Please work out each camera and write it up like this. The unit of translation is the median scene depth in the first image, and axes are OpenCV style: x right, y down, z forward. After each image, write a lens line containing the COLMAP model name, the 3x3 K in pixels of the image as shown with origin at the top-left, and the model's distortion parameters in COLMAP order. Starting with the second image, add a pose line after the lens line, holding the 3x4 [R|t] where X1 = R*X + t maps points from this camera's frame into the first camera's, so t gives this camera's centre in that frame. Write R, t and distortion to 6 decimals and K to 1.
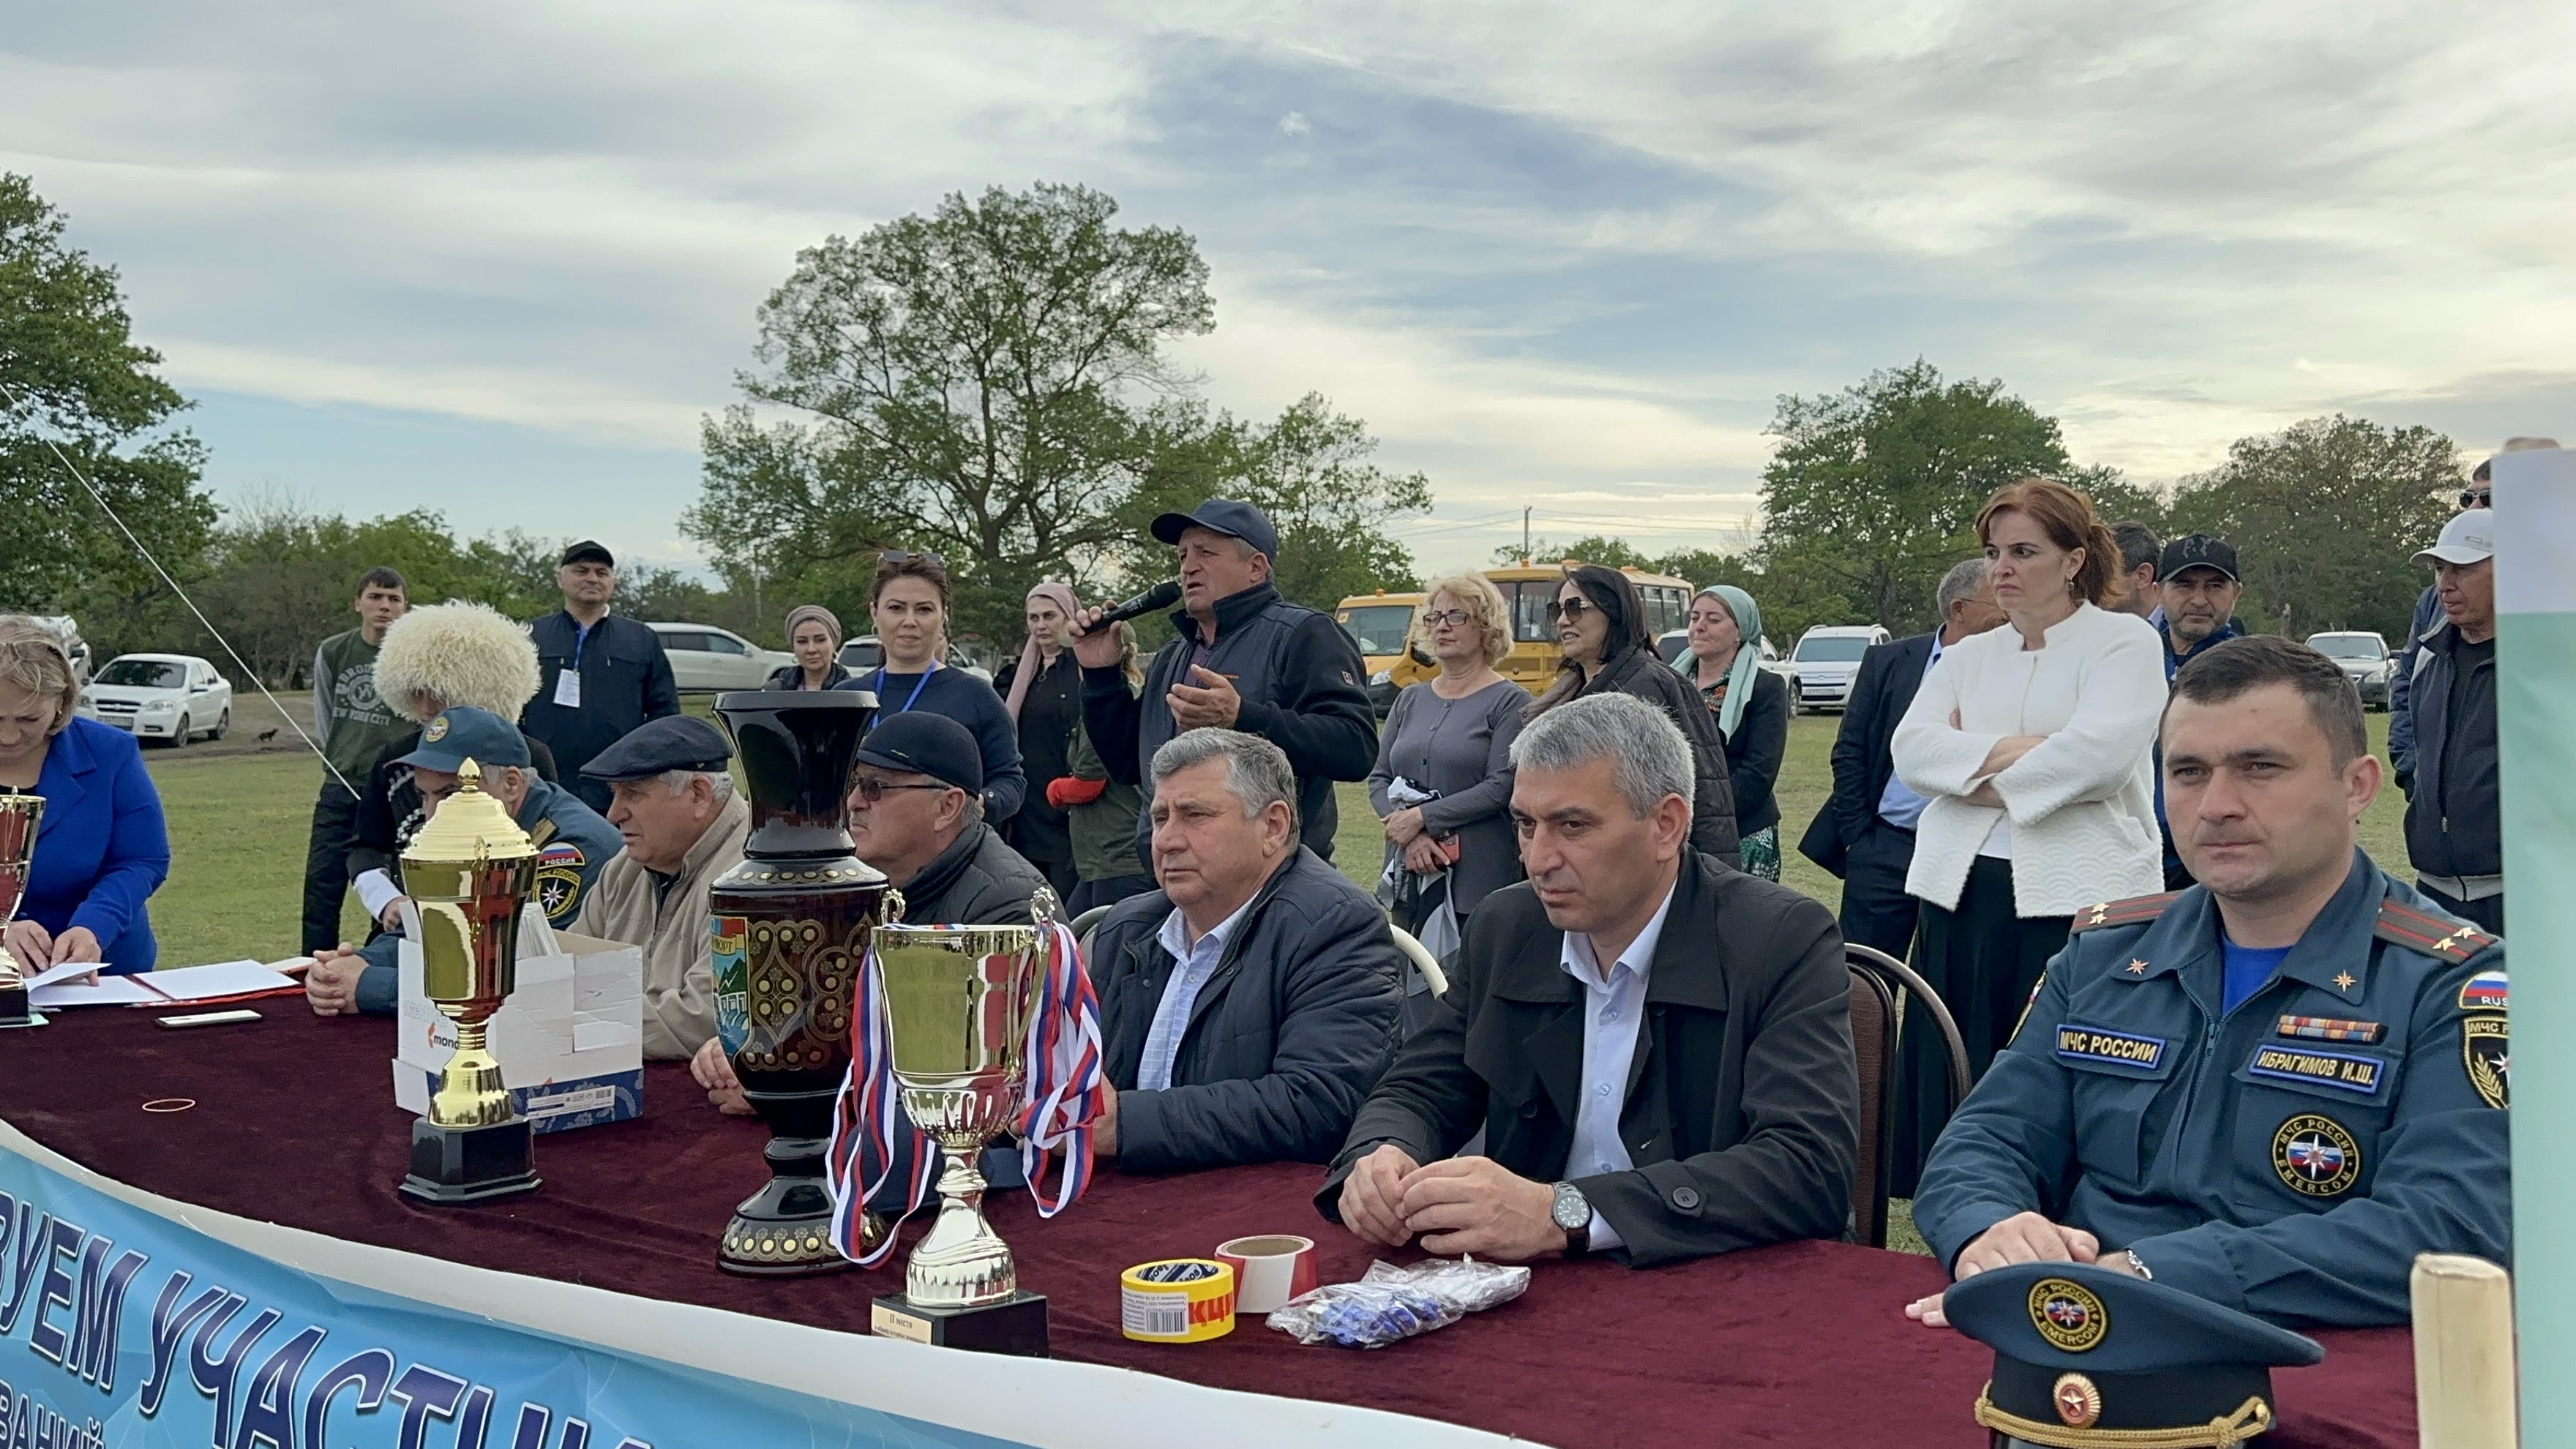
lens RADIAL K [[2247.8, 0, 1329.7], [0, 2247.8, 691.7], [0, 0, 1]] dist [0.177067, -0.371404]
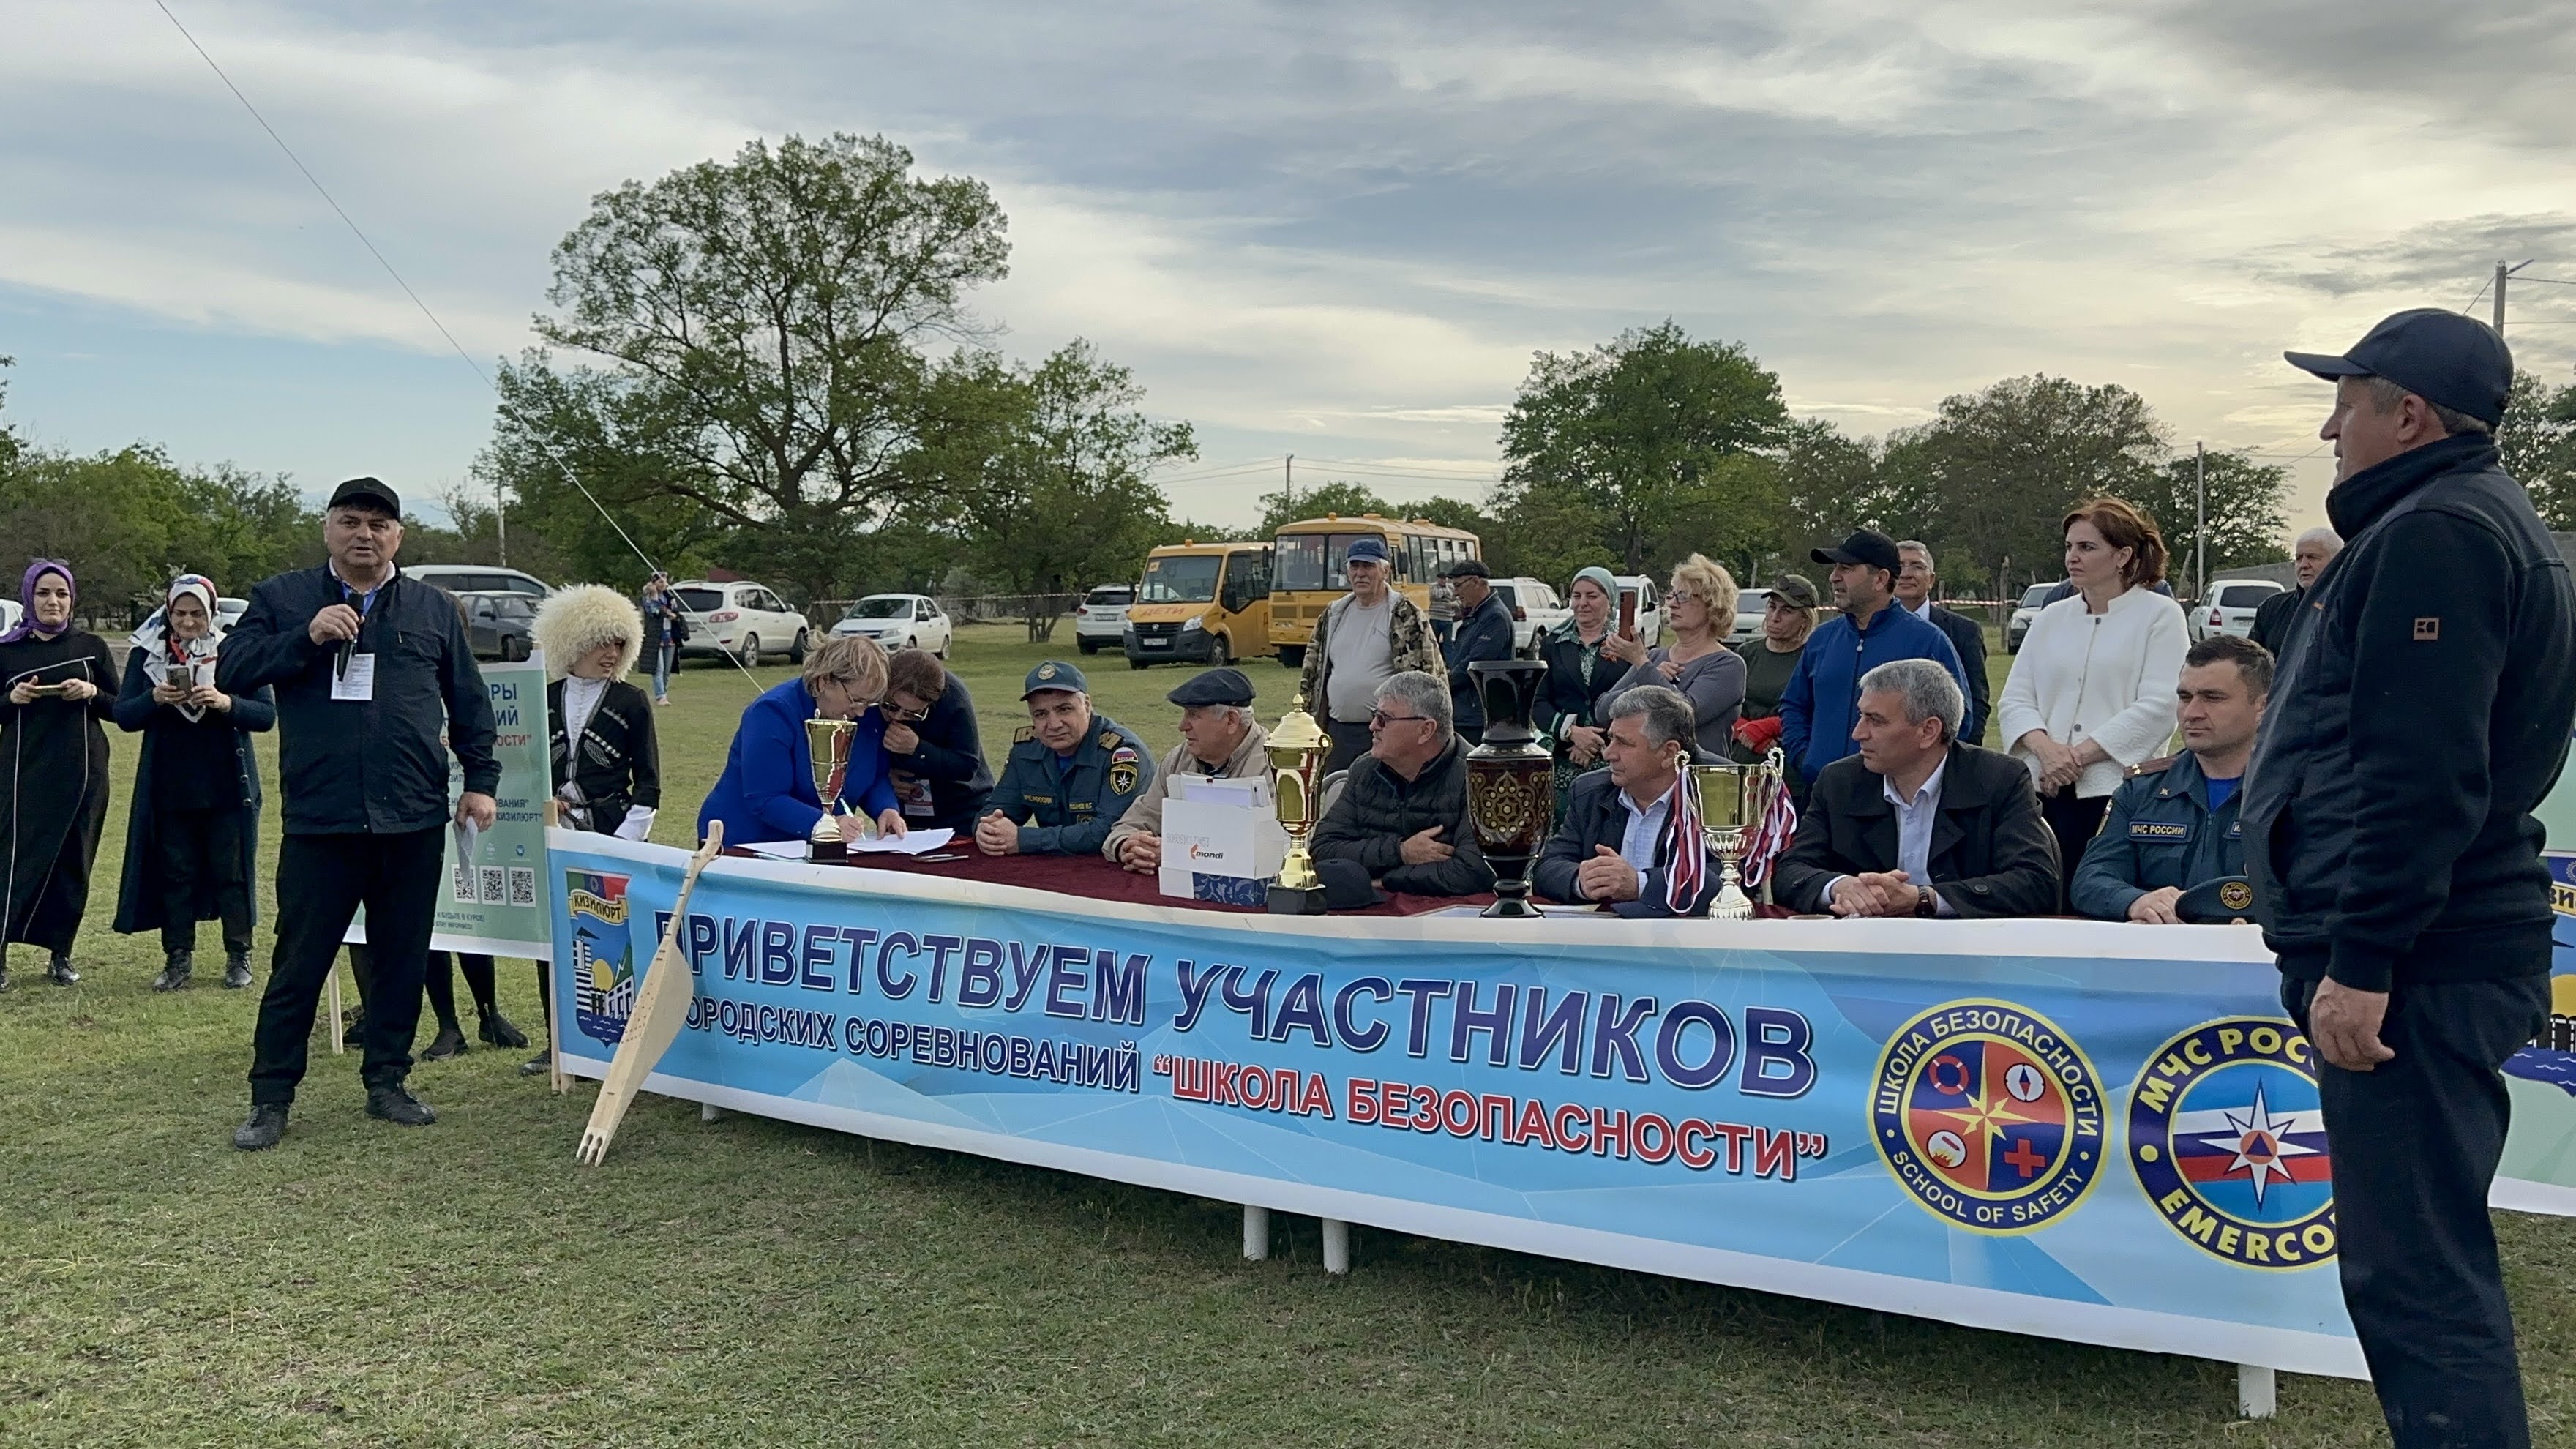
lens RADIAL K [[2340.1, 0, 1288.0], [0, 2340.1, 724.5], [0, 0, 1]] dist [0.215445, -0.412201]
pose [[0.992509, -0.004092, 0.122105, -0.057505], [-0.000710, 0.999229, 0.039261, -0.001965], [-0.122171, -0.039054, 0.991740, -0.085122]]
